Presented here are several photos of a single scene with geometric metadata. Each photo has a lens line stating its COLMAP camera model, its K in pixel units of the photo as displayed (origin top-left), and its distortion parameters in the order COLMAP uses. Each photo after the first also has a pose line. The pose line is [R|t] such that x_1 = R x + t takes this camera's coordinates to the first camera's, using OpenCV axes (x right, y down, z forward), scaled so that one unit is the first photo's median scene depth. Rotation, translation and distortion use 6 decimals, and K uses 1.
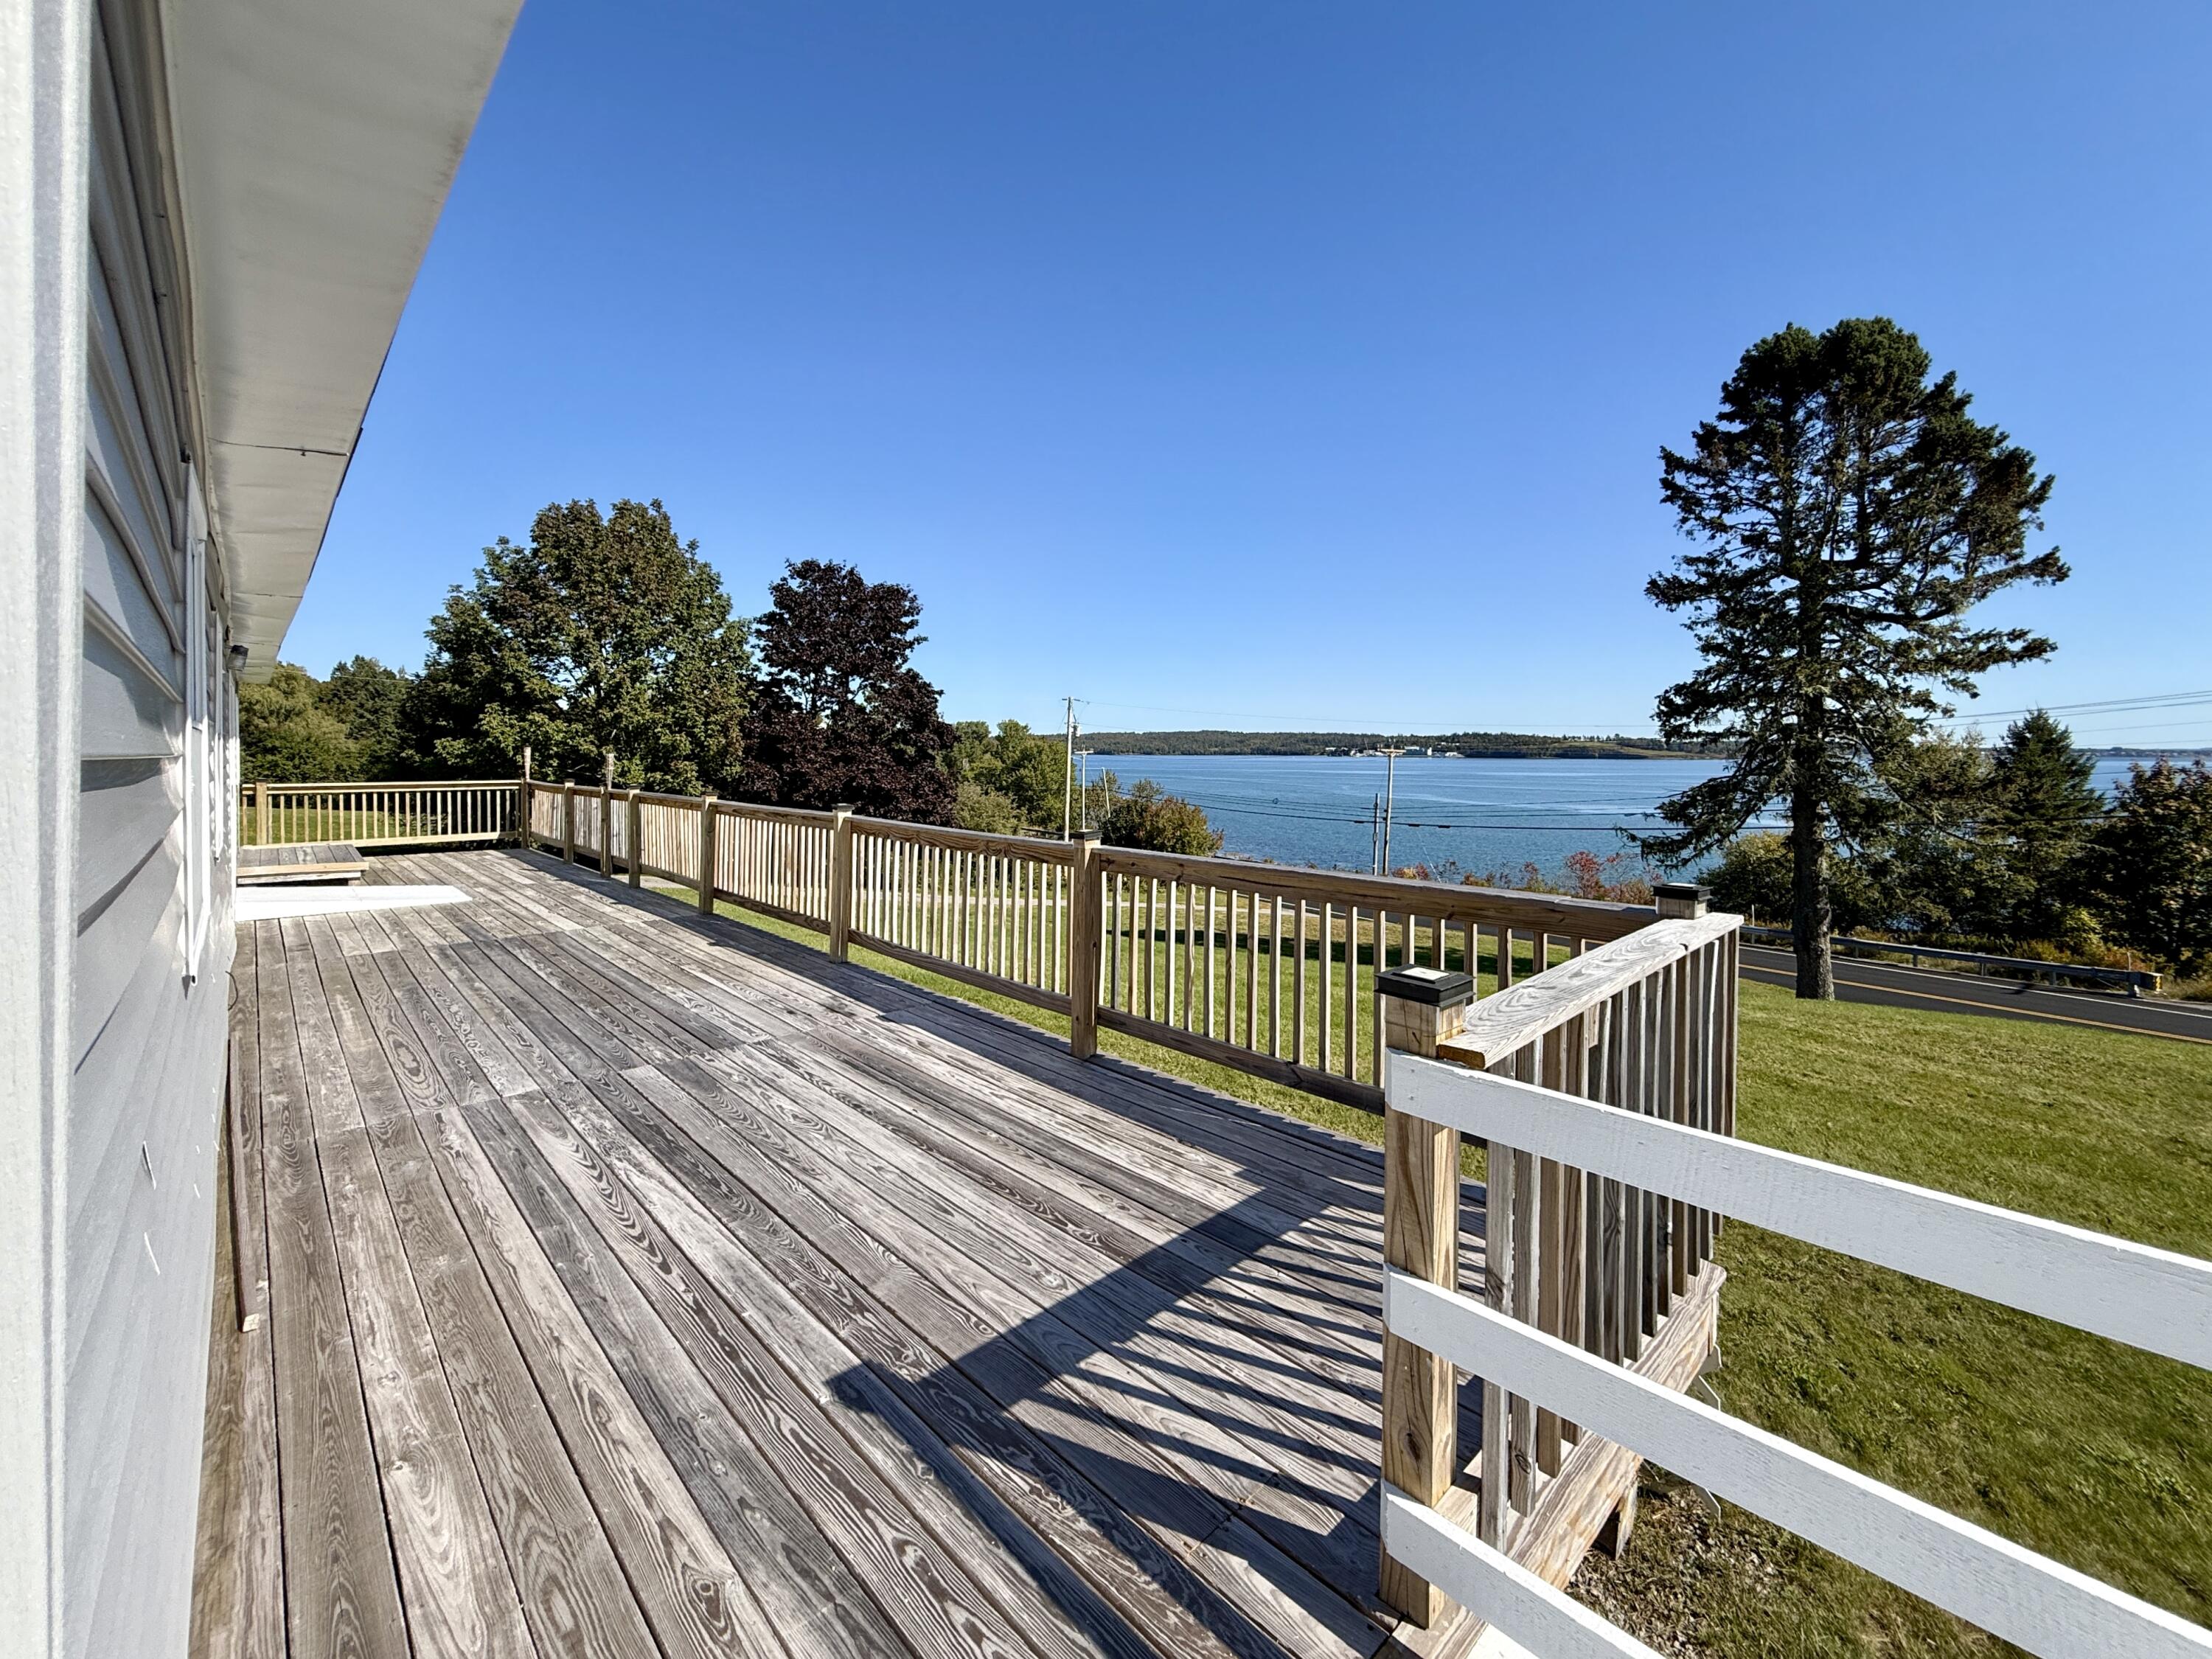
lens RADIAL K [[904.5, 0, 1133.6], [0, 904.5, 754.4], [0, 0, 1]] dist [-0.002189, -0.000539]
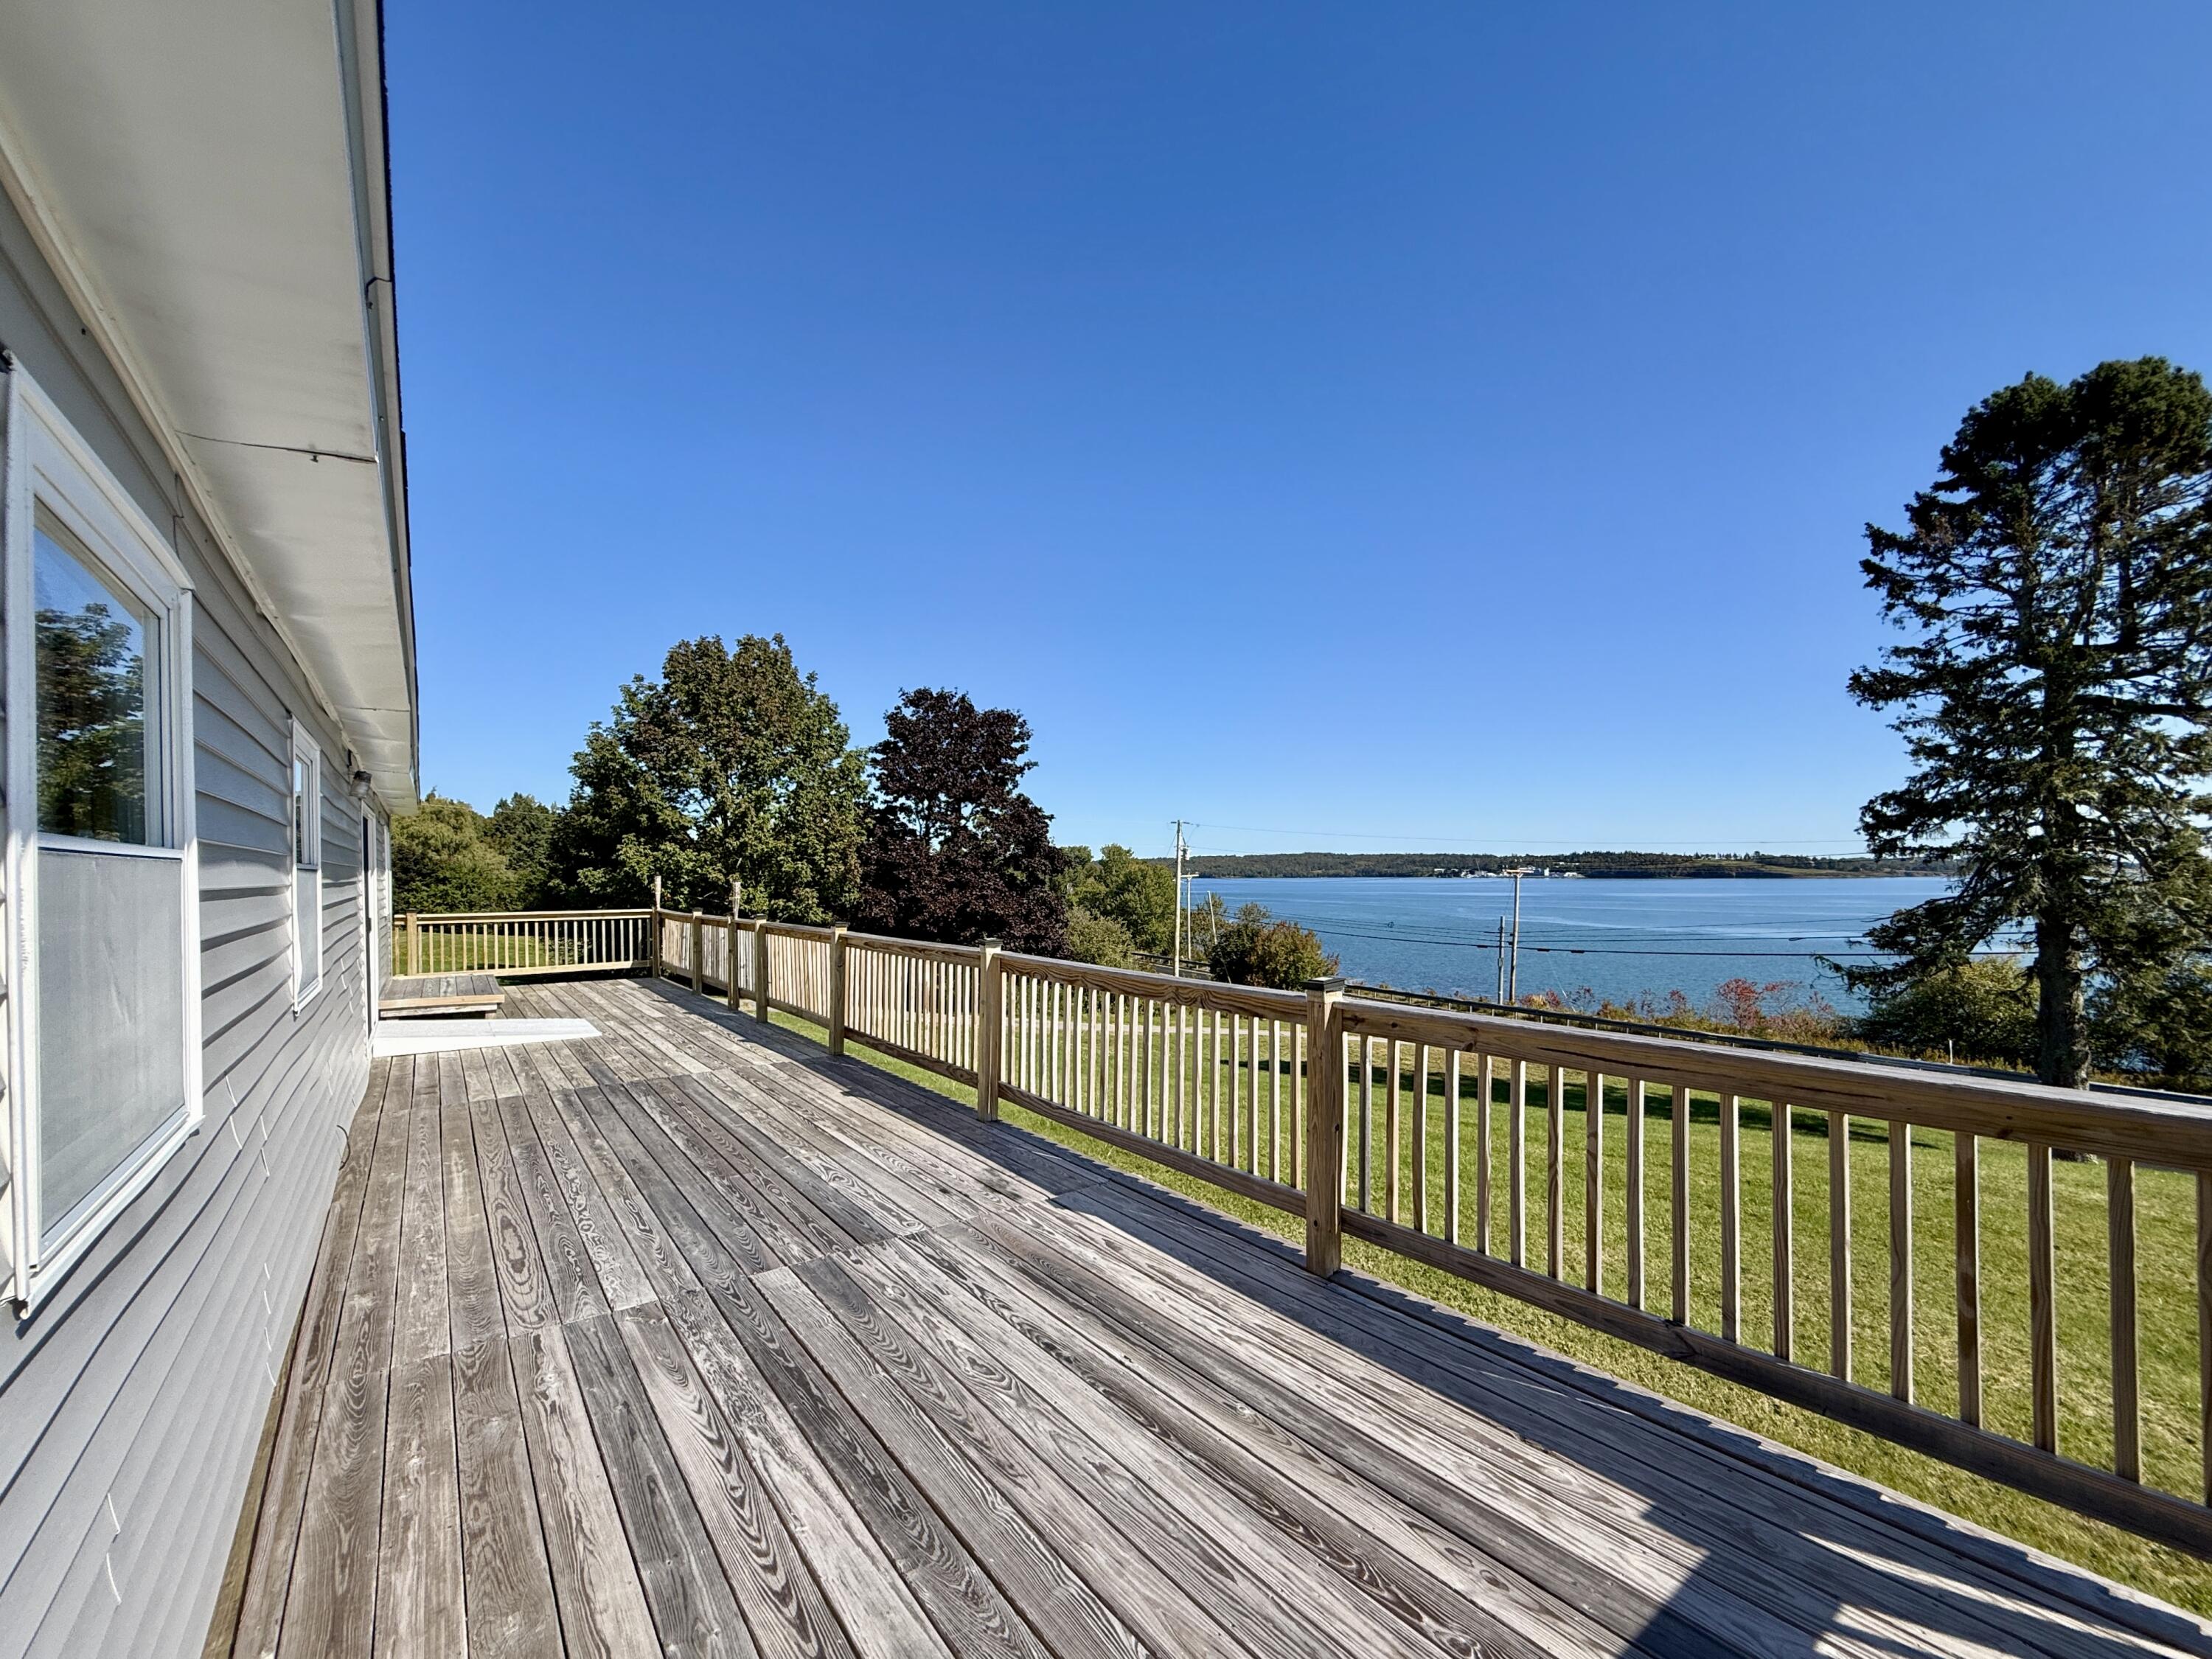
lens RADIAL K [[904.5, 0, 1139.9], [0, 904.5, 871.4], [0, 0, 1]] dist [-0.002189, -0.000539]
pose [[0.994432, -0.009406, -0.104964, -0.032689], [0.008631, 0.999932, -0.007833, -0.000664], [0.105030, 0.006884, 0.994445, 0.055839]]
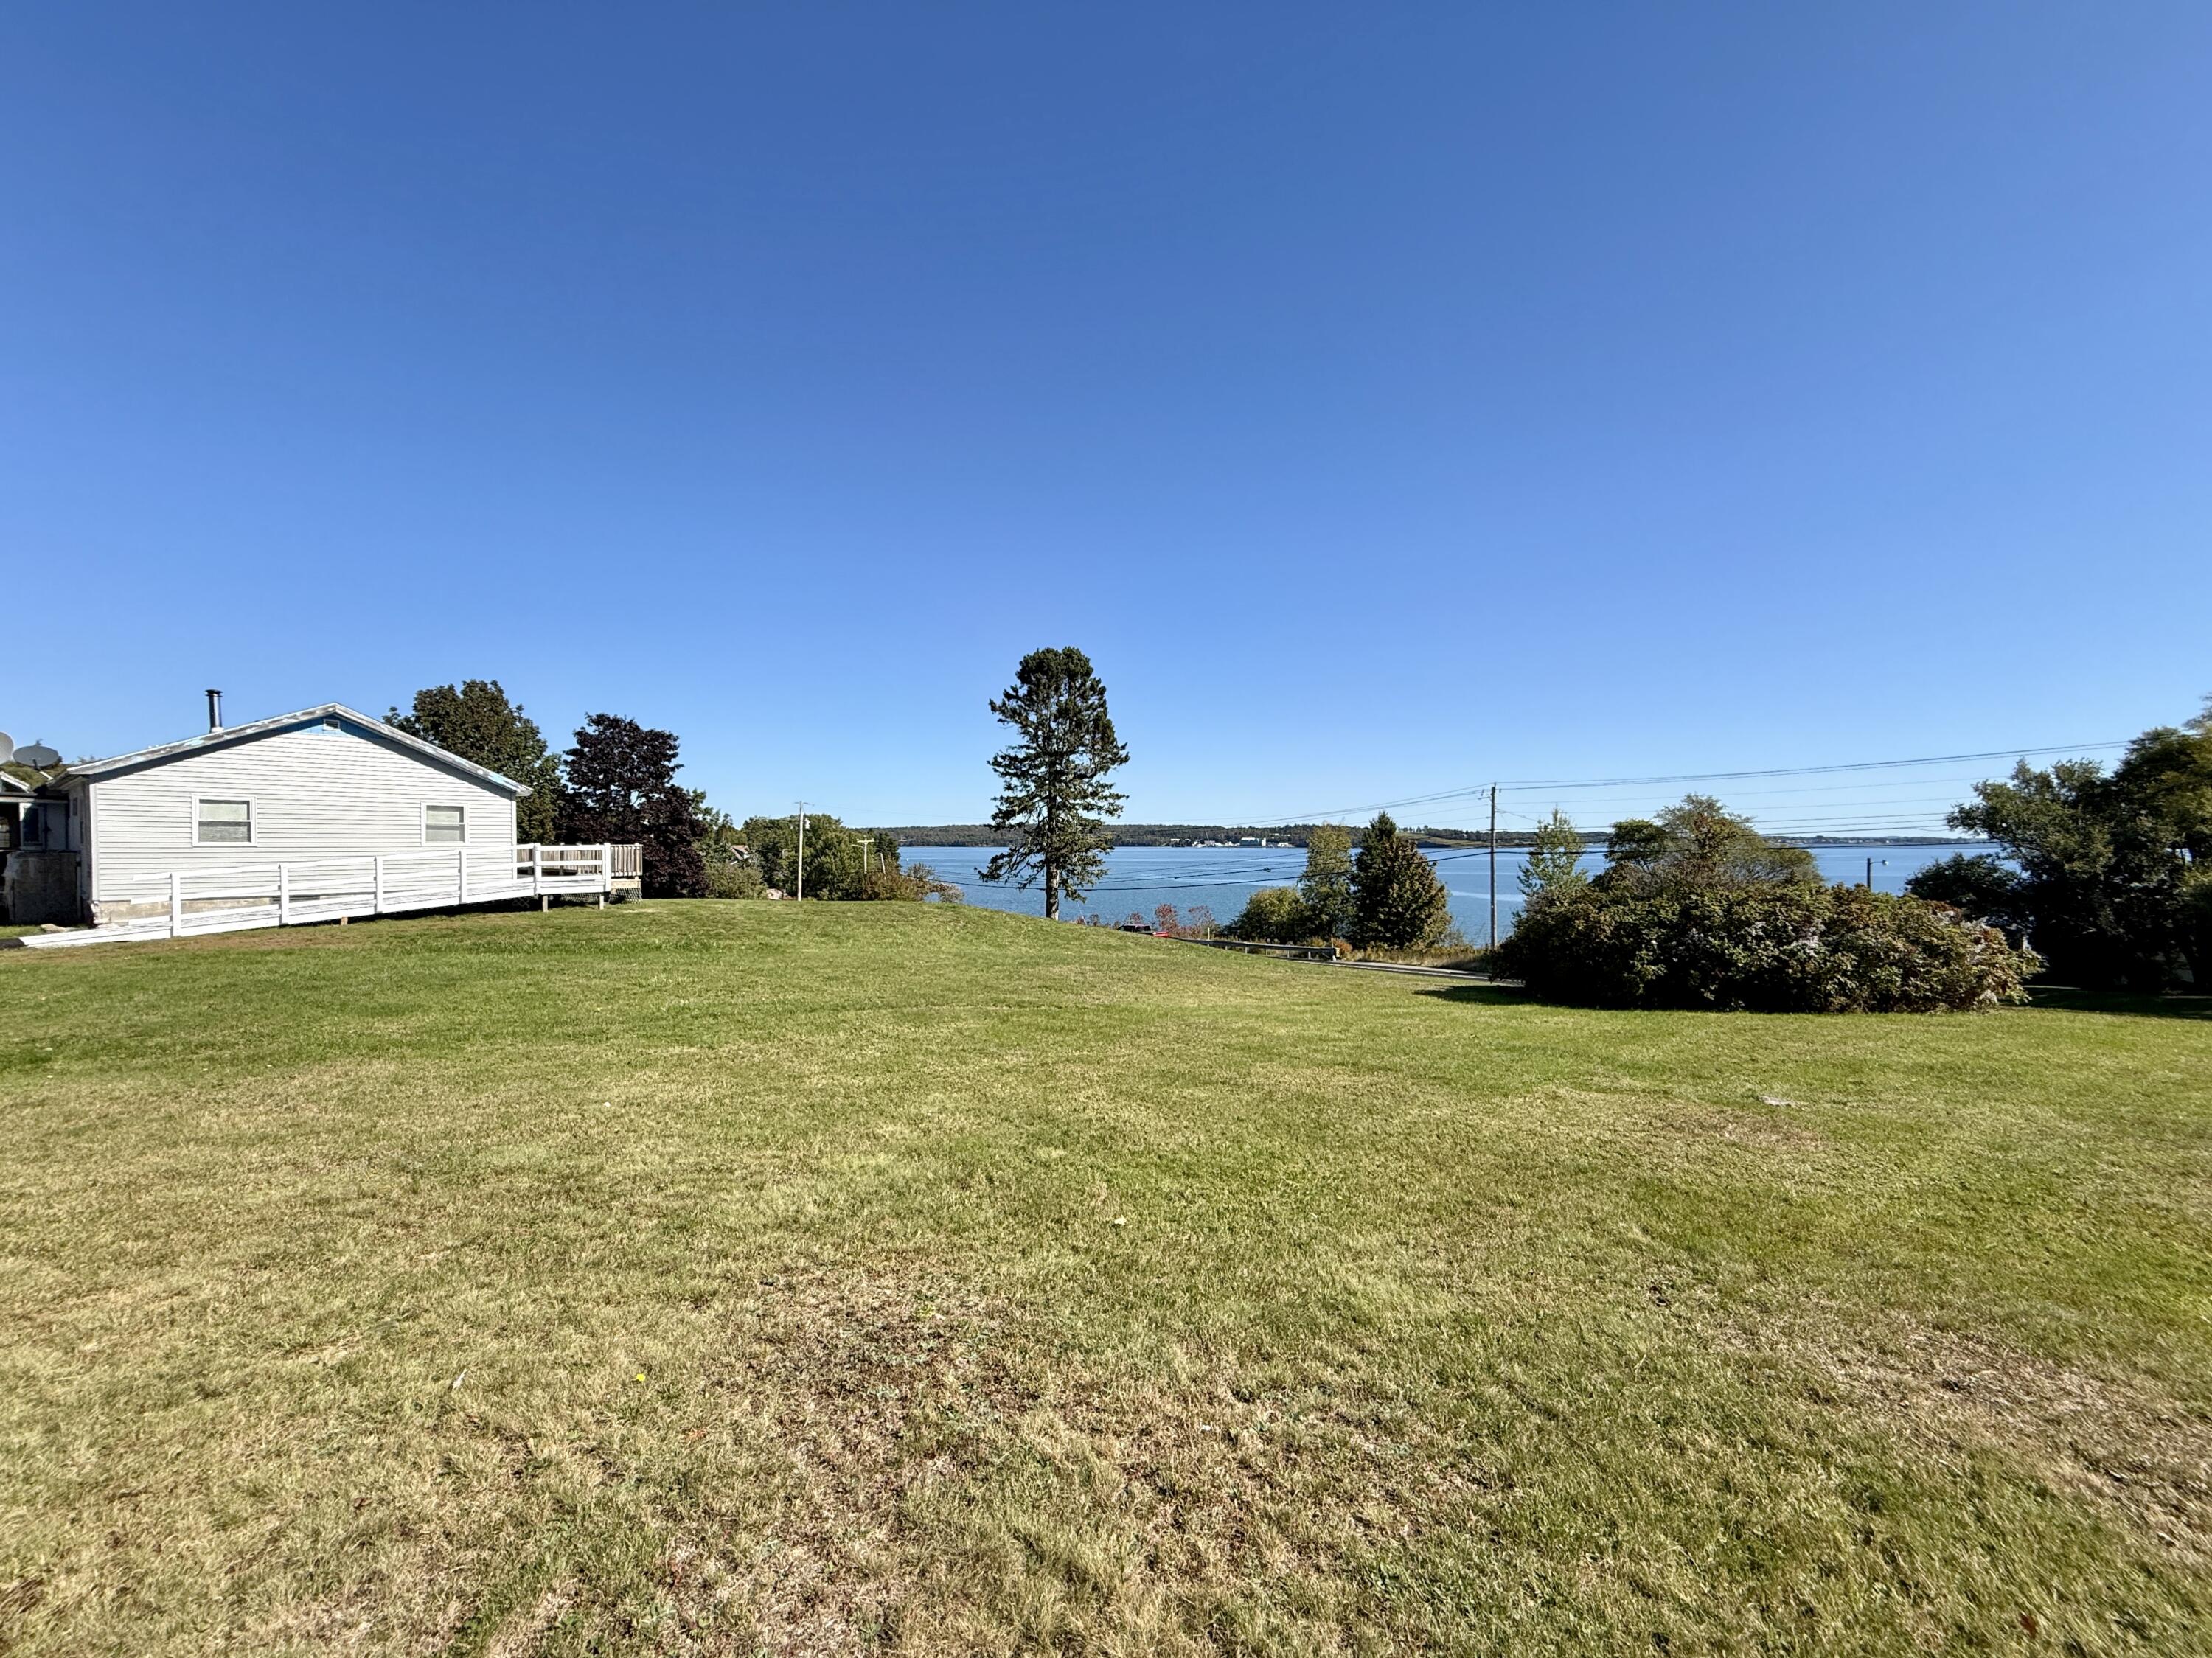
lens RADIAL K [[904.4, 0, 1148.3], [0, 904.4, 867.1], [0, 0, 1]] dist [-0.002189, -0.000539]
pose [[0.988400, -0.008282, 0.151646, 0.915189], [0.004836, 0.999722, 0.023075, 0.043537], [-0.151795, -0.022074, 0.988166, -1.878666]]
